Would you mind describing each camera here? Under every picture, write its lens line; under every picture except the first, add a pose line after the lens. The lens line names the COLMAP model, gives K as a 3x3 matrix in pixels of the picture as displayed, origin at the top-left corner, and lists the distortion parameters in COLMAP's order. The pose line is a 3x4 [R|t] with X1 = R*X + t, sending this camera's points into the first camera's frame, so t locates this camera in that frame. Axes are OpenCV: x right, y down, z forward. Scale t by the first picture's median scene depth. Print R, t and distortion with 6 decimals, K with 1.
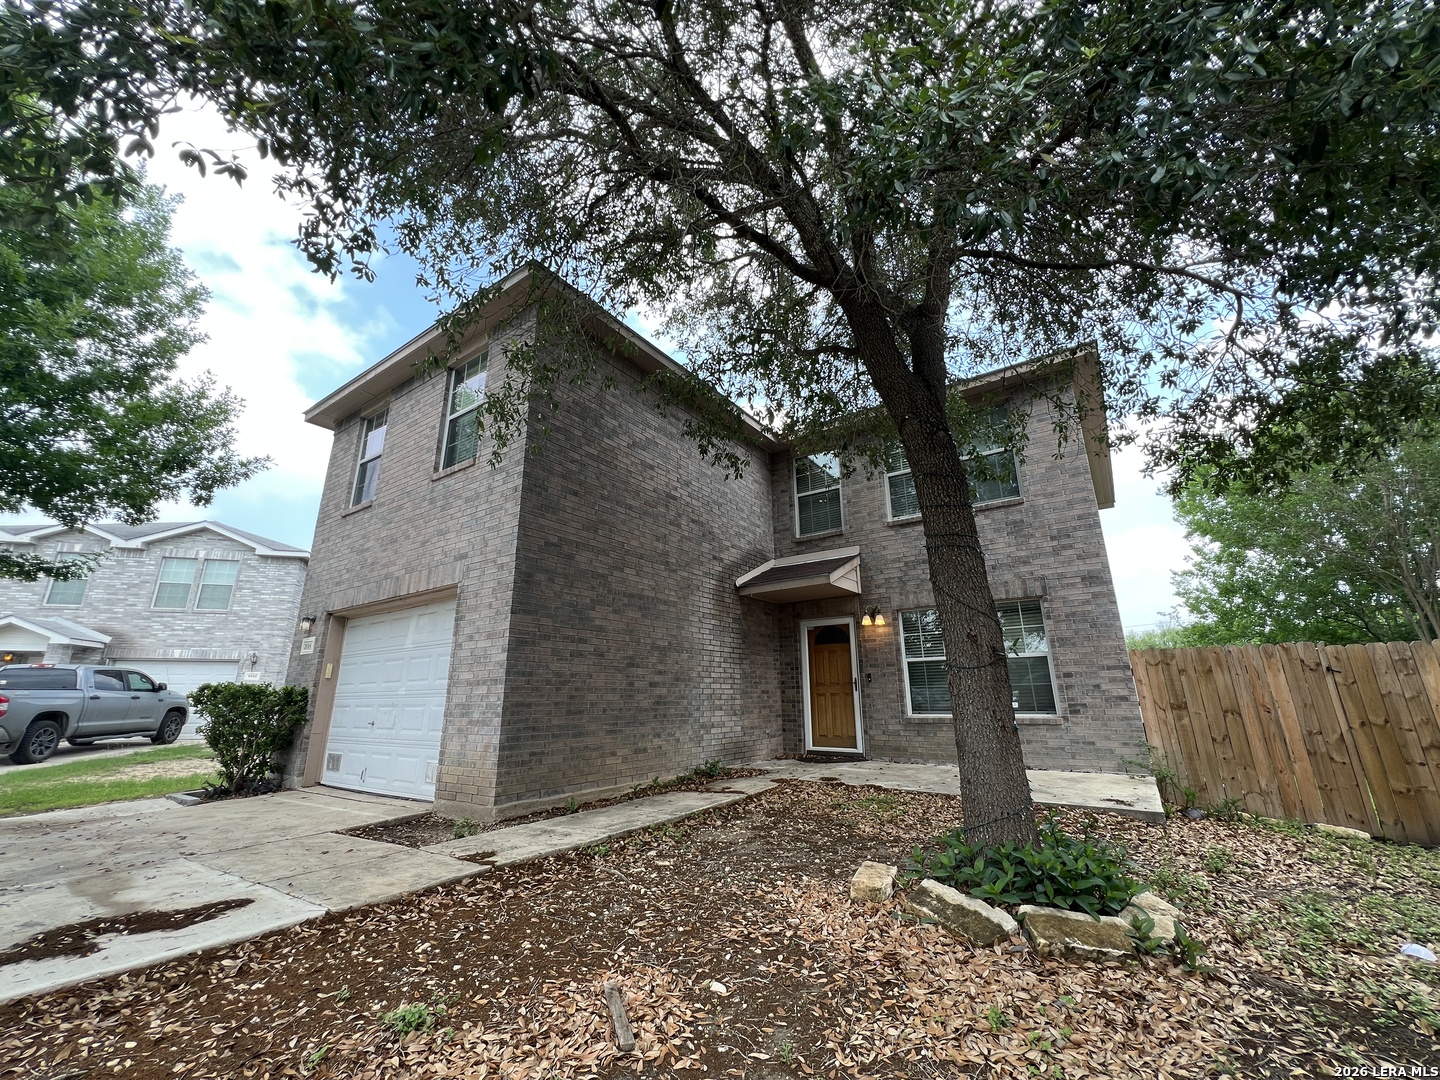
lens RADIAL K [[576.6, 0, 715.6], [0, 576.6, 534.6], [0, 0, 1]] dist [-0.000378, 0.000142]
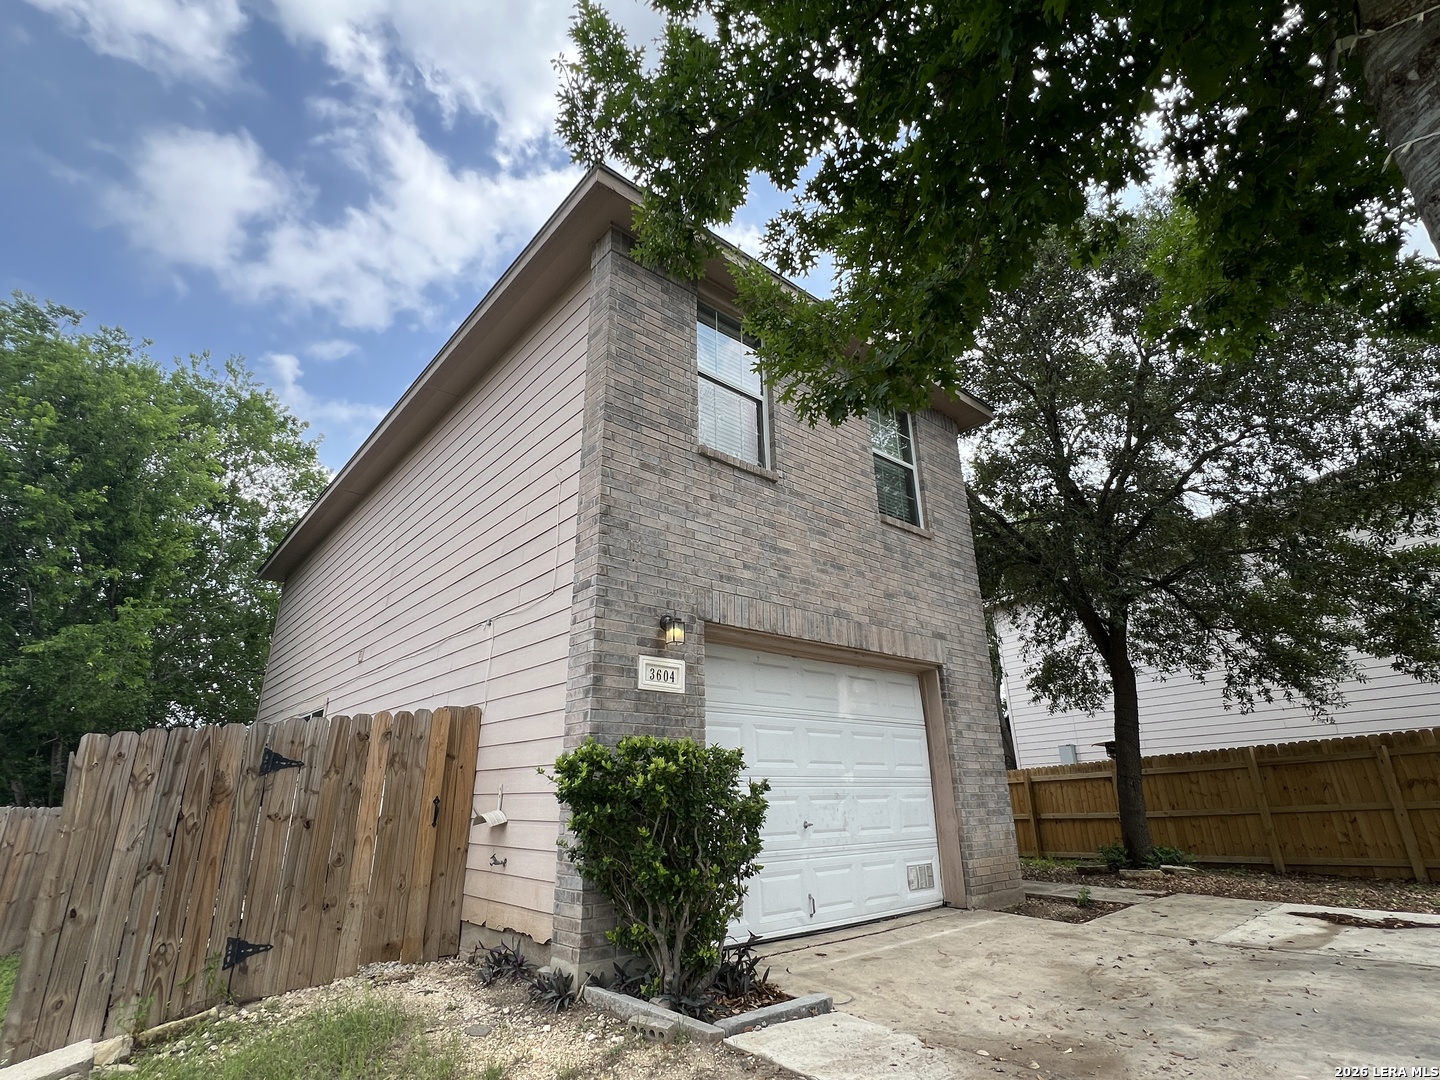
lens RADIAL K [[716.4, 0, 717.1], [0, 716.4, 537.9], [0, 0, 1]] dist [-0.000302, -0.000029]
pose [[0.245737, 0.339937, 0.907776, -1.417731], [-0.259086, 0.925454, -0.276422, 0.265347], [-0.934071, -0.167265, 0.315491, 0.854484]]
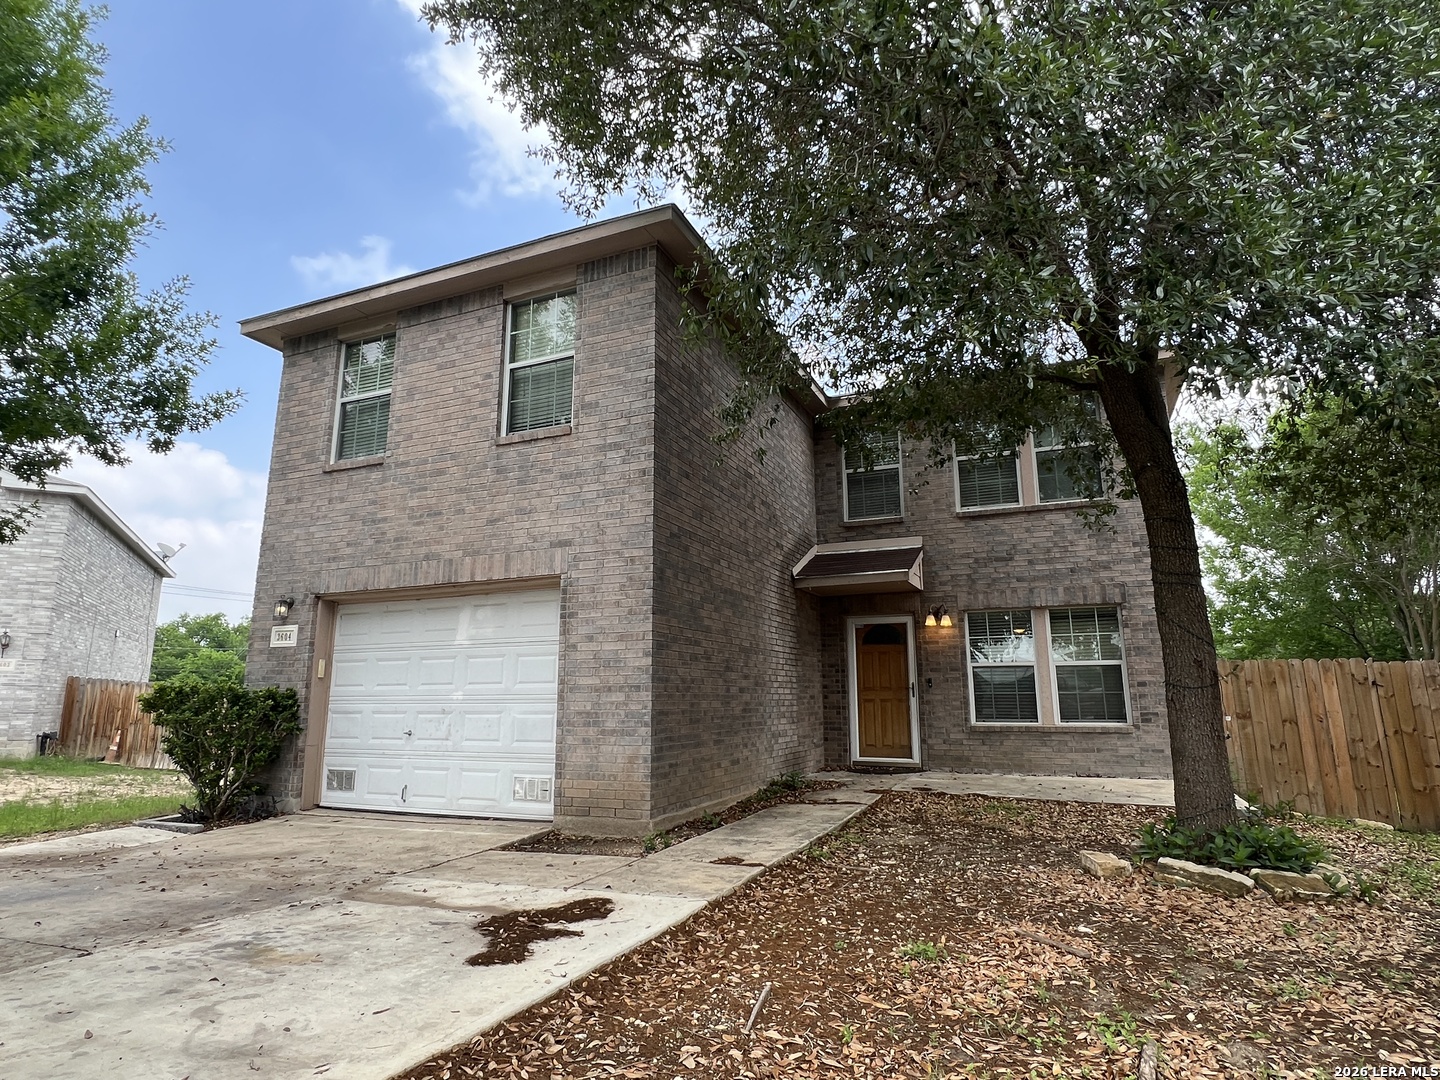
lens RADIAL K [[795.1, 0, 712.9], [0, 795.1, 533.2], [0, 0, 1]] dist [0.001001, -0.001769]
pose [[0.979082, 0.047872, 0.197754, -0.390747], [-0.062243, 0.995803, 0.067104, -0.060432], [-0.193712, -0.078009, 0.977952, -0.173886]]
